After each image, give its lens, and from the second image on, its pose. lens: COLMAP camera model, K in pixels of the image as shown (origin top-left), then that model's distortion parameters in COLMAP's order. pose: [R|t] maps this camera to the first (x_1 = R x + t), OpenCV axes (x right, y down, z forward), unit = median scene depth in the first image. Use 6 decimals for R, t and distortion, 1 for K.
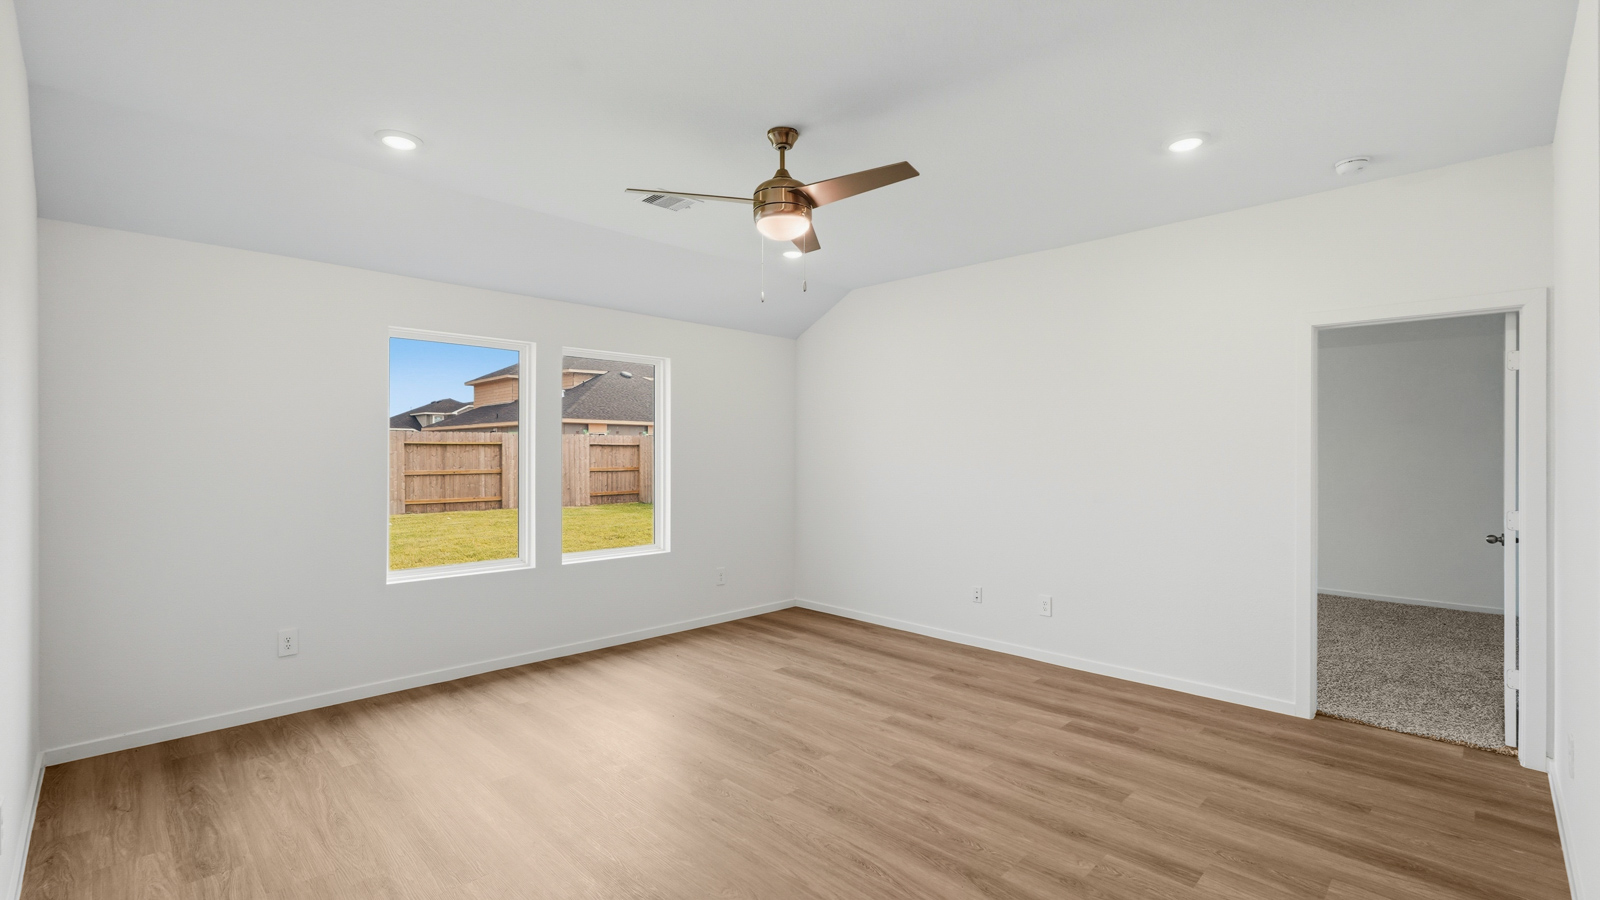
lens RADIAL K [[710.1, 0, 800.0], [0, 710.1, 450.0], [0, 0, 1]] dist [-0.007177, 0.000220]
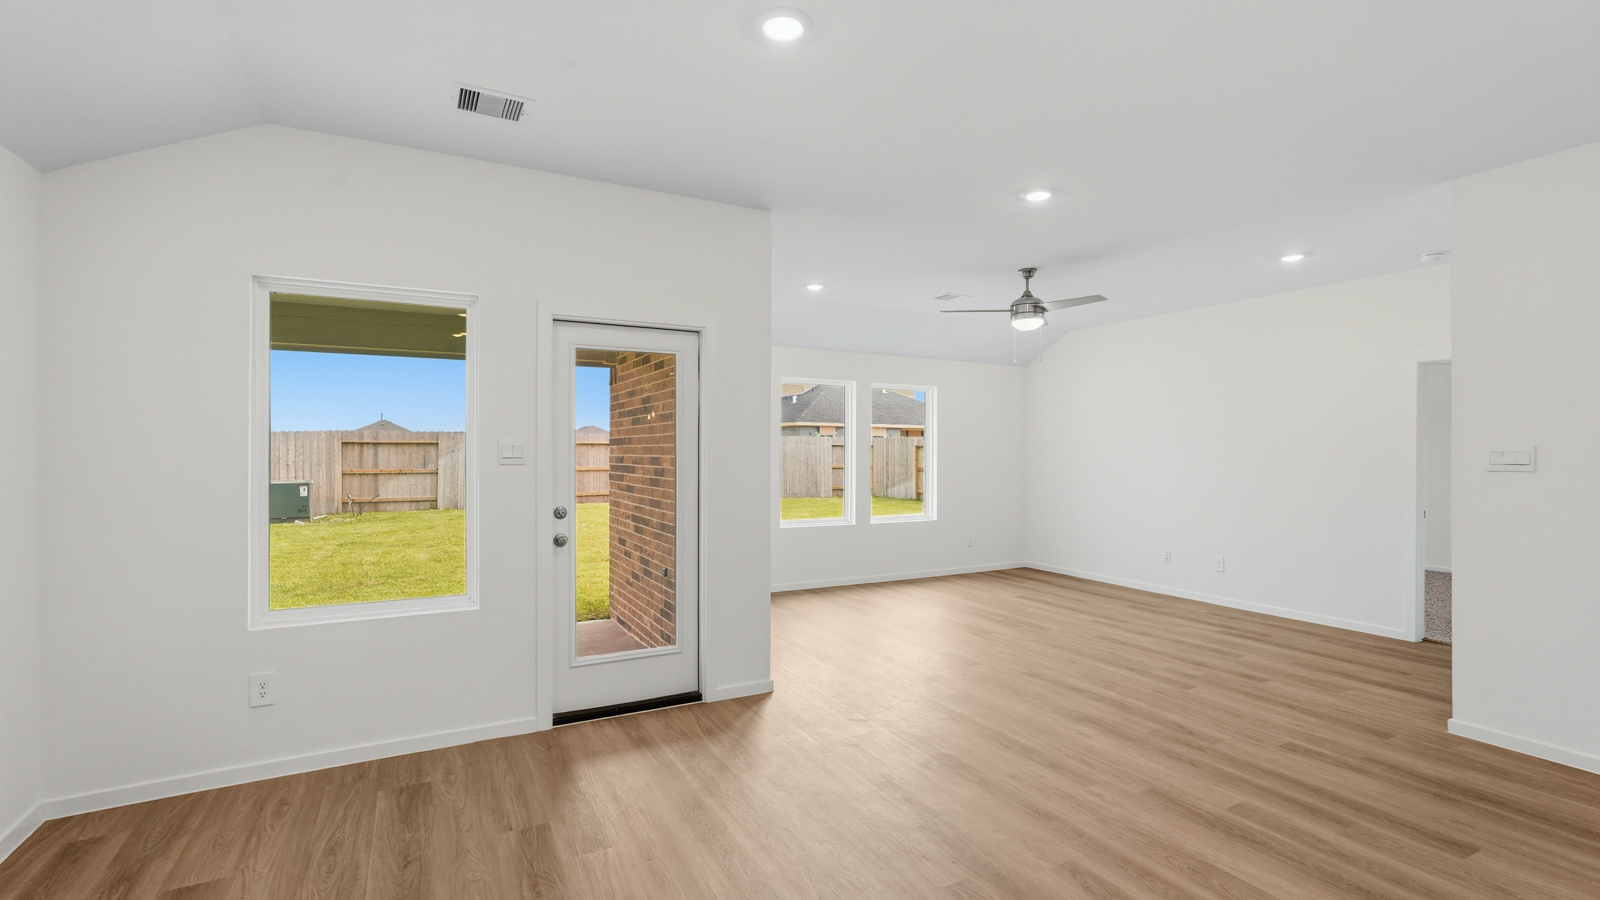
lens RADIAL K [[710.1, 0, 800.0], [0, 710.1, 450.0], [0, 0, 1]] dist [-0.007177, 0.000220]
pose [[0.957033, 0.002186, -0.289972, -0.039510], [-0.002280, 0.999997, 0.000012, 0.001404], [0.289972, 0.000649, 0.957035, -0.640680]]
